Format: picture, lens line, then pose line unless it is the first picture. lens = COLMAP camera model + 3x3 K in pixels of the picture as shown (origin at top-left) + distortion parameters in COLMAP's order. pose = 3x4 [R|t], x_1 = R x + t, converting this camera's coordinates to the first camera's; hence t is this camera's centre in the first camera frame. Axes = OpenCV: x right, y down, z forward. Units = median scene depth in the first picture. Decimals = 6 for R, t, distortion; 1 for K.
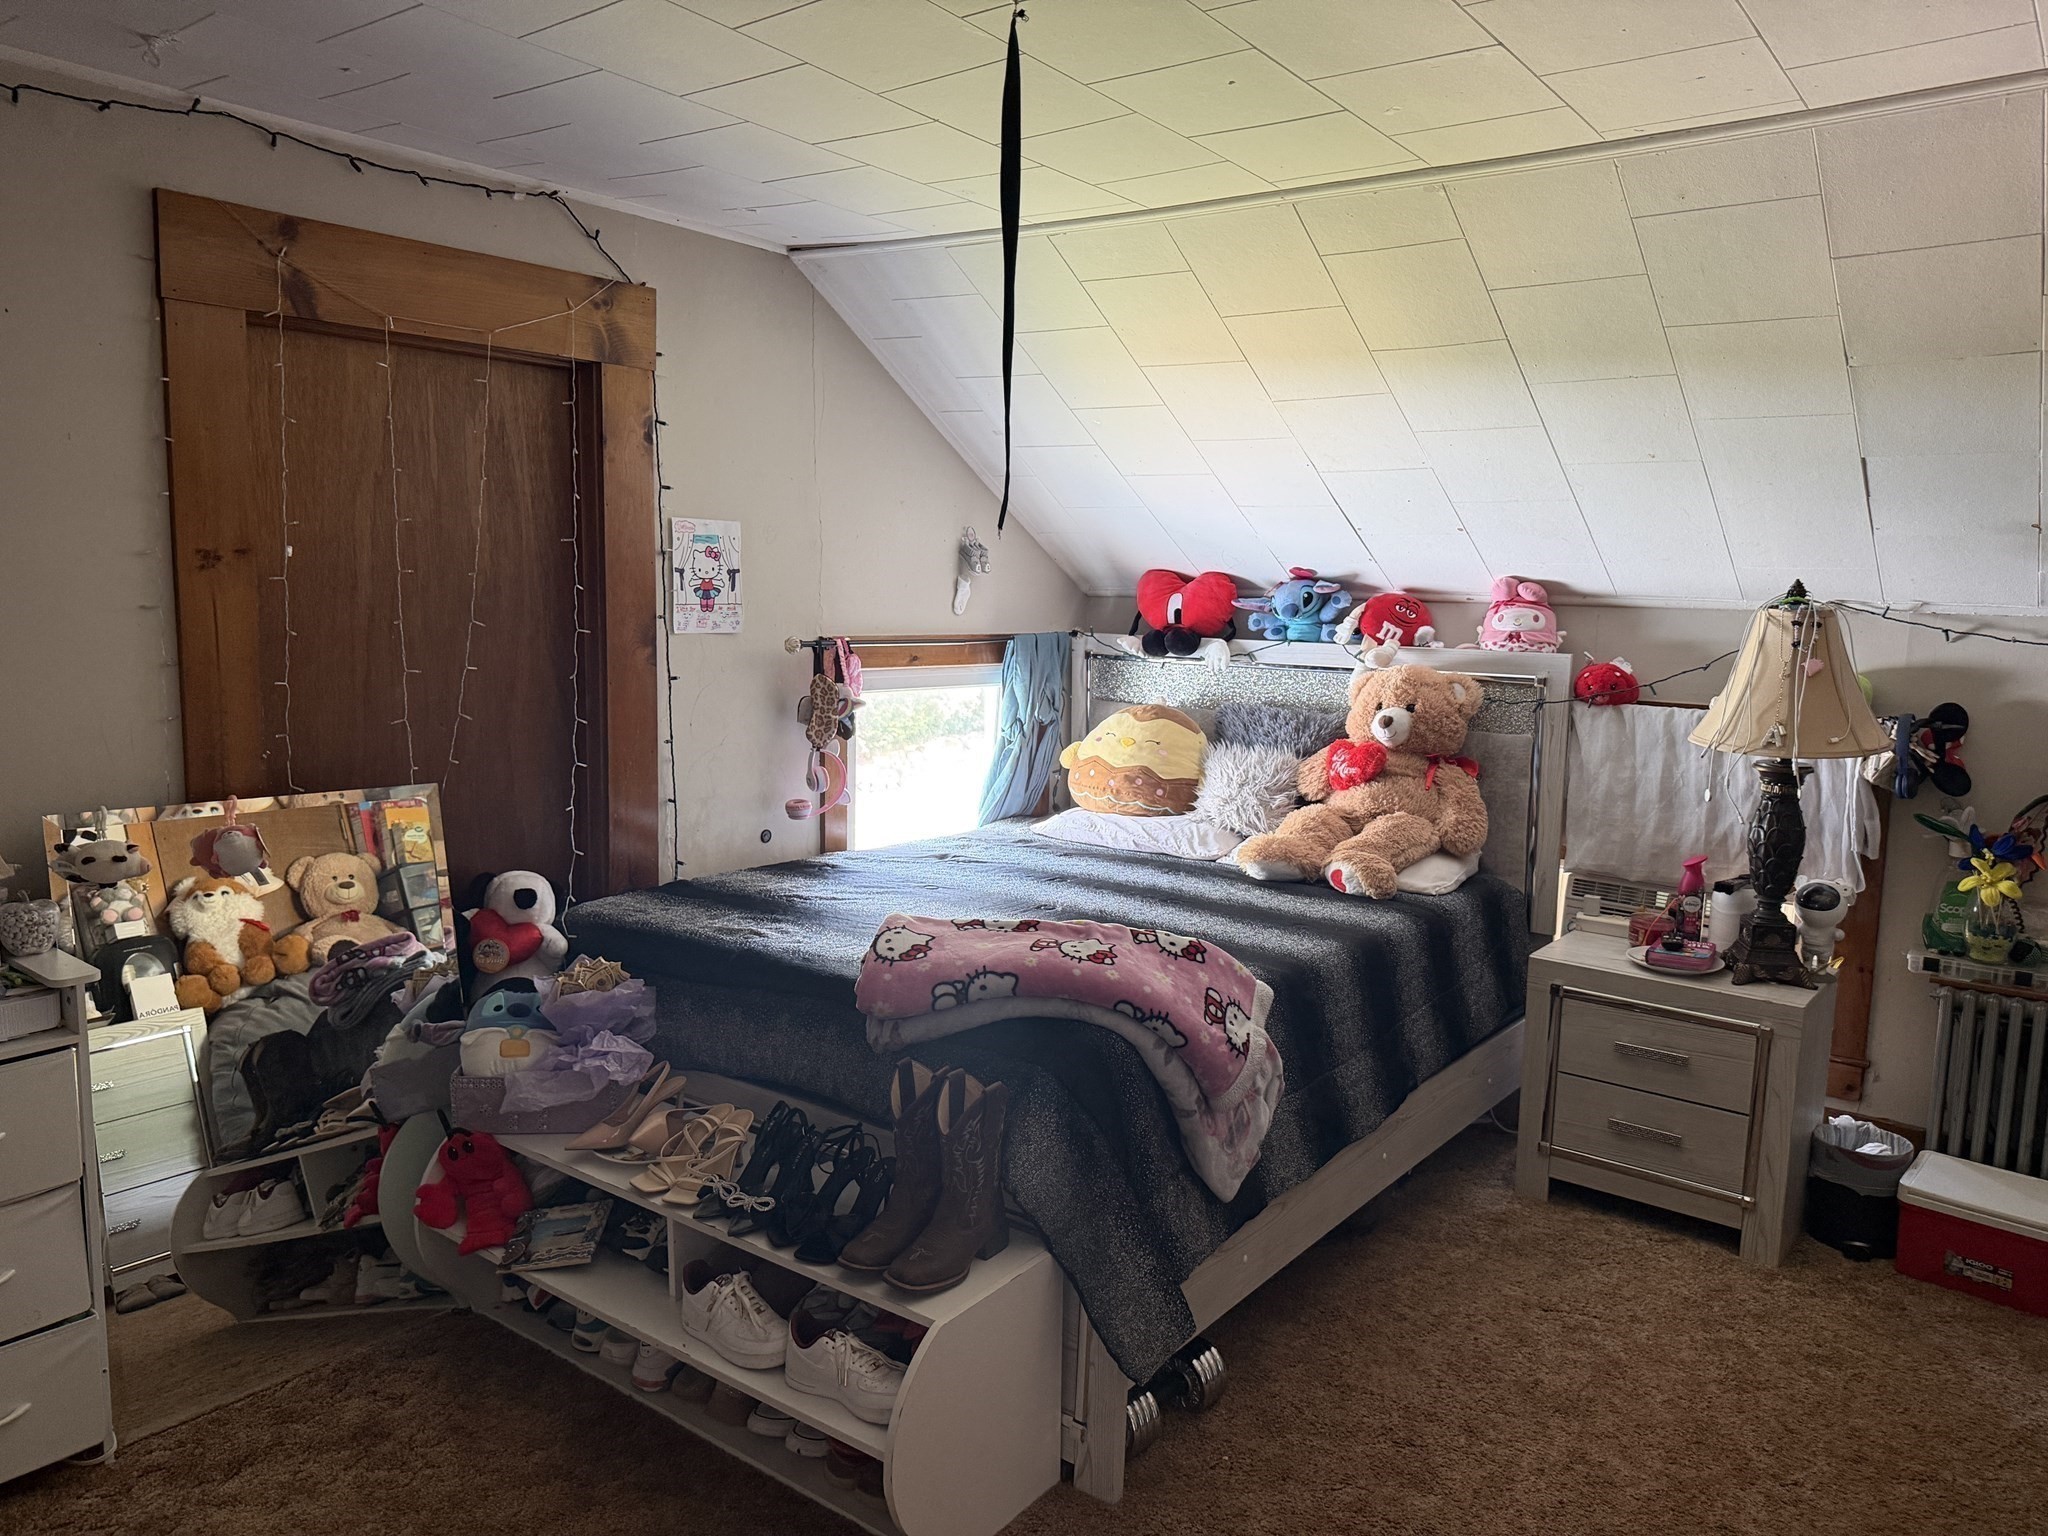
lens RADIAL K [[1435.2, 0, 1024.0], [0, 1435.2, 768.0], [0, 0, 1]] dist [0.091480, -0.141963]
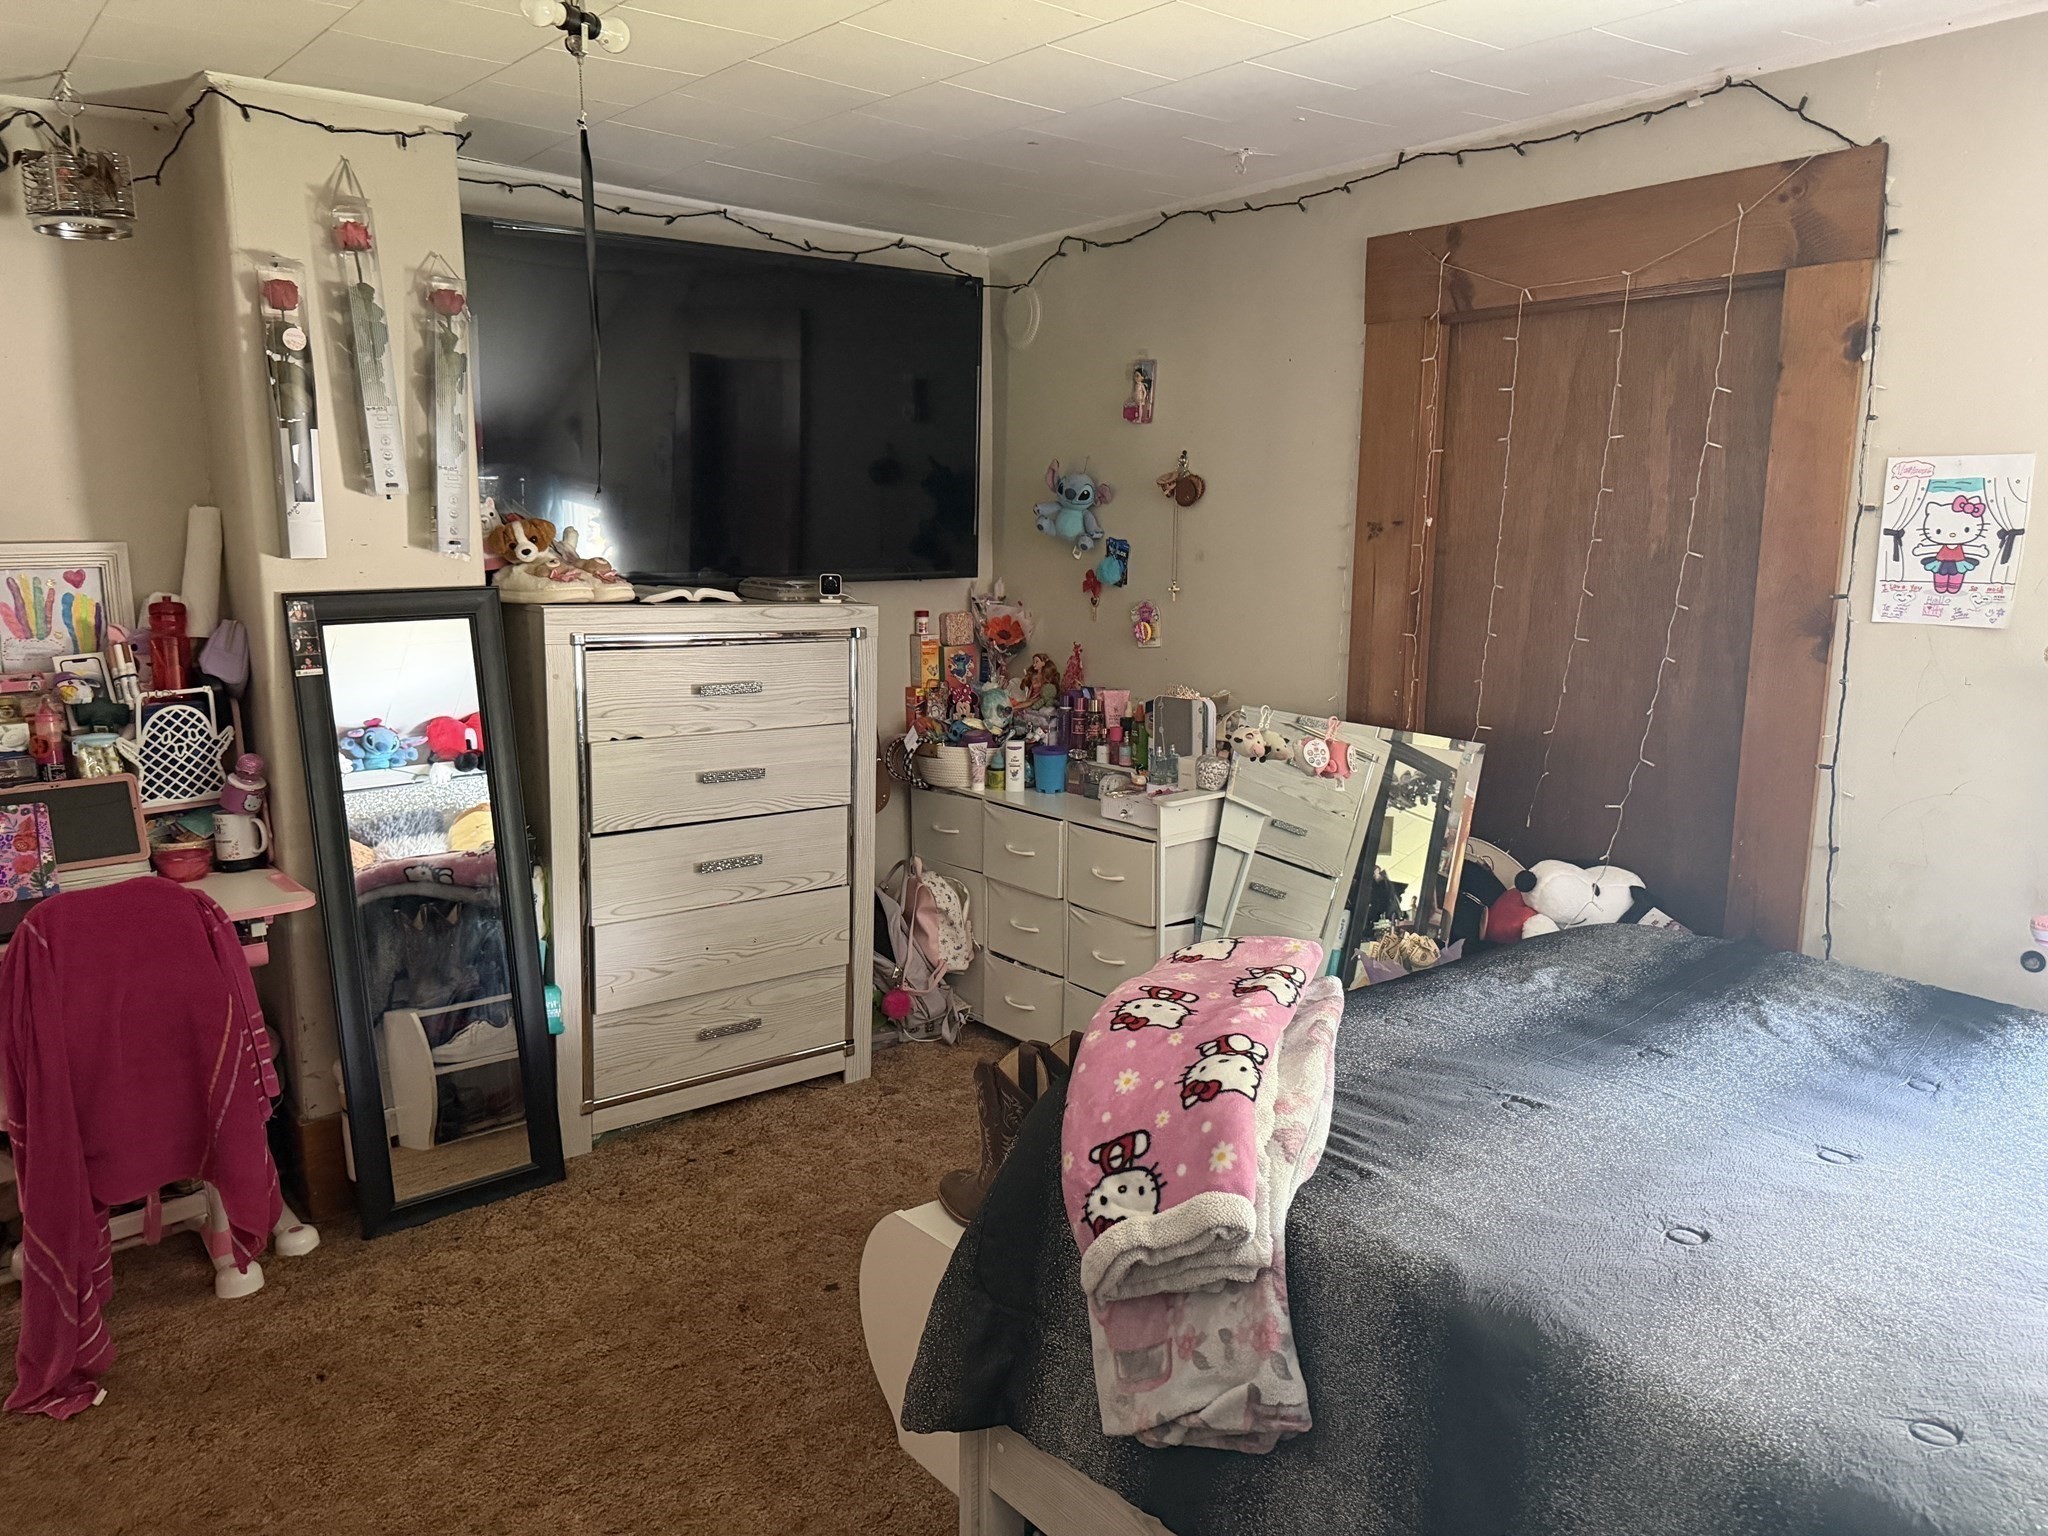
lens RADIAL K [[1435.2, 0, 1024.0], [0, 1435.2, 768.0], [0, 0, 1]] dist [0.091480, -0.141963]
pose [[-0.245473, 0.143352, -0.958746, 0.592146], [-0.132971, 0.974679, 0.179779, -0.101212], [0.960241, 0.171616, -0.220195, 0.810755]]
